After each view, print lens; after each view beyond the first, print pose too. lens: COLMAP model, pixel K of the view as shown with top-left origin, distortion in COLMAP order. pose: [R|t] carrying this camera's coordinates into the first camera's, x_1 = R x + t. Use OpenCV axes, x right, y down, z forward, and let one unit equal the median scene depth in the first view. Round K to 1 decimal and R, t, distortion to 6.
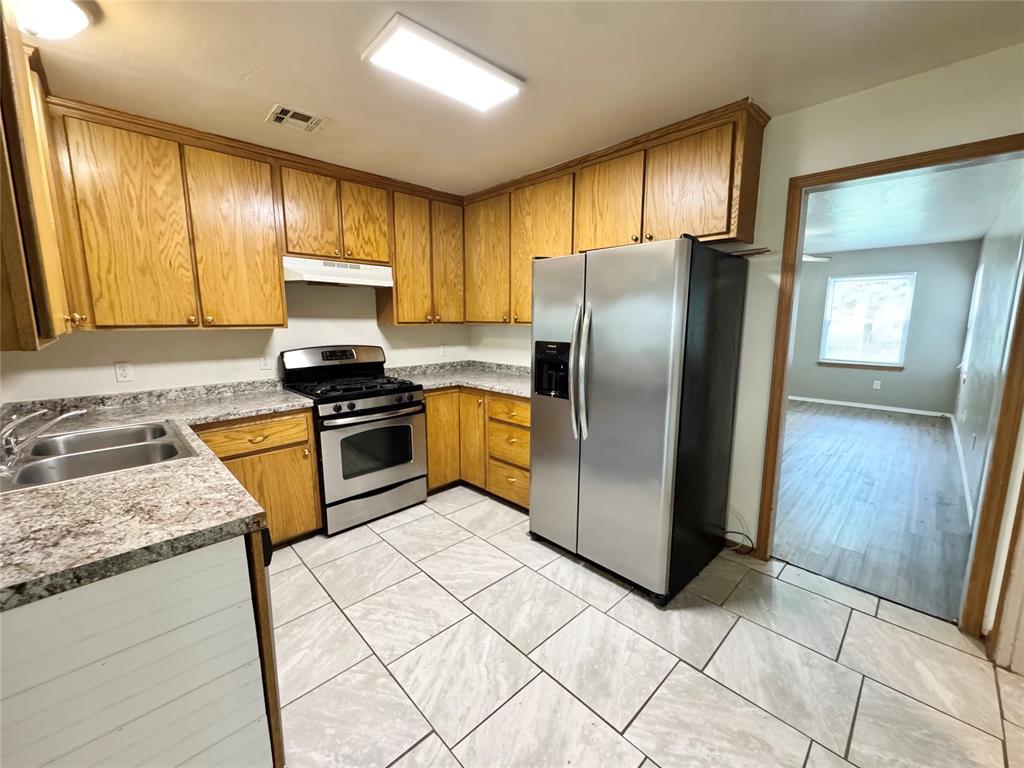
lens RADIAL K [[410.6, 0, 512.0], [0, 410.6, 384.0], [0, 0, 1]] dist [-0.002159, 0.000063]
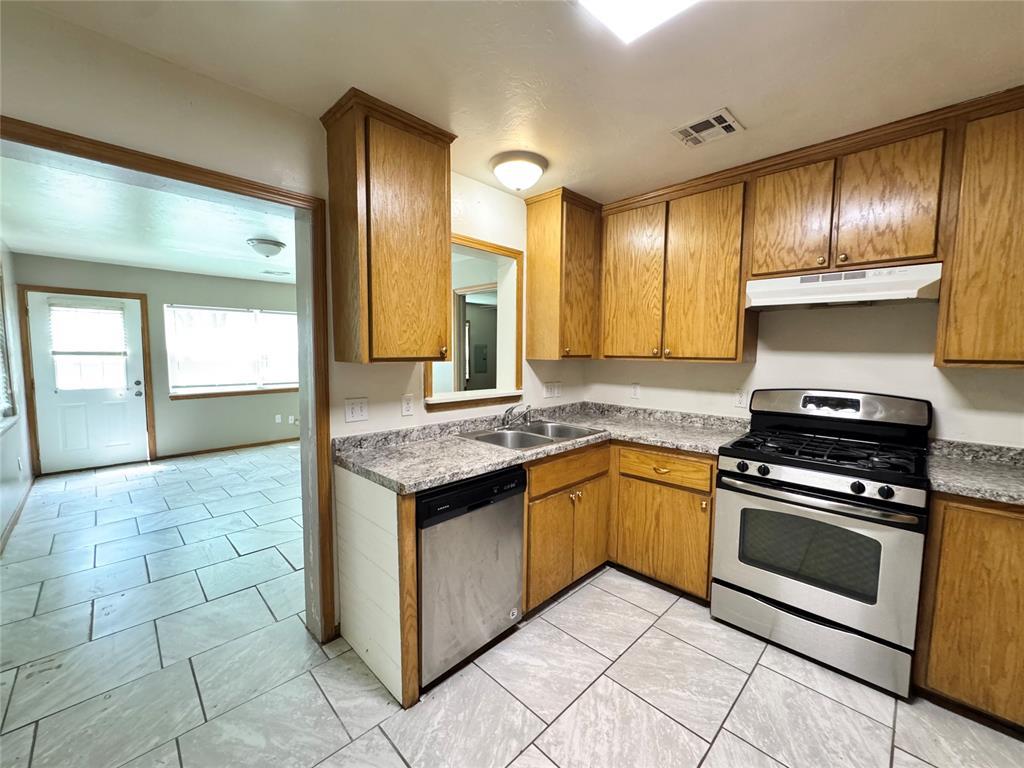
lens RADIAL K [[410.6, 0, 512.0], [0, 410.6, 384.0], [0, 0, 1]] dist [-0.002159, 0.000063]
pose [[0.016088, 0.083226, -0.996401, 0.345856], [-0.162850, 0.983442, 0.079514, -0.090189], [0.986520, 0.160984, 0.029375, 0.555255]]
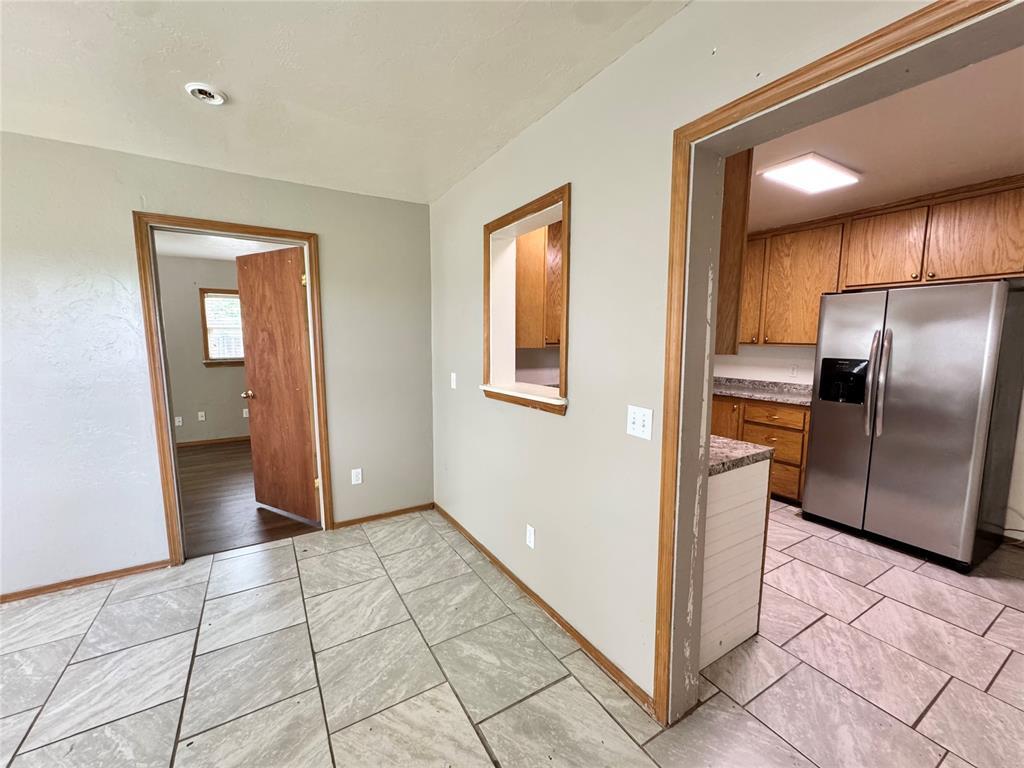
lens RADIAL K [[410.6, 0, 512.0], [0, 410.6, 384.0], [0, 0, 1]] dist [-0.002159, 0.000063]
pose [[0.973569, 0.031665, -0.226187, -0.588480], [-0.042371, 0.998192, -0.042633, 0.070384], [0.224428, 0.051090, 0.973151, -0.447095]]
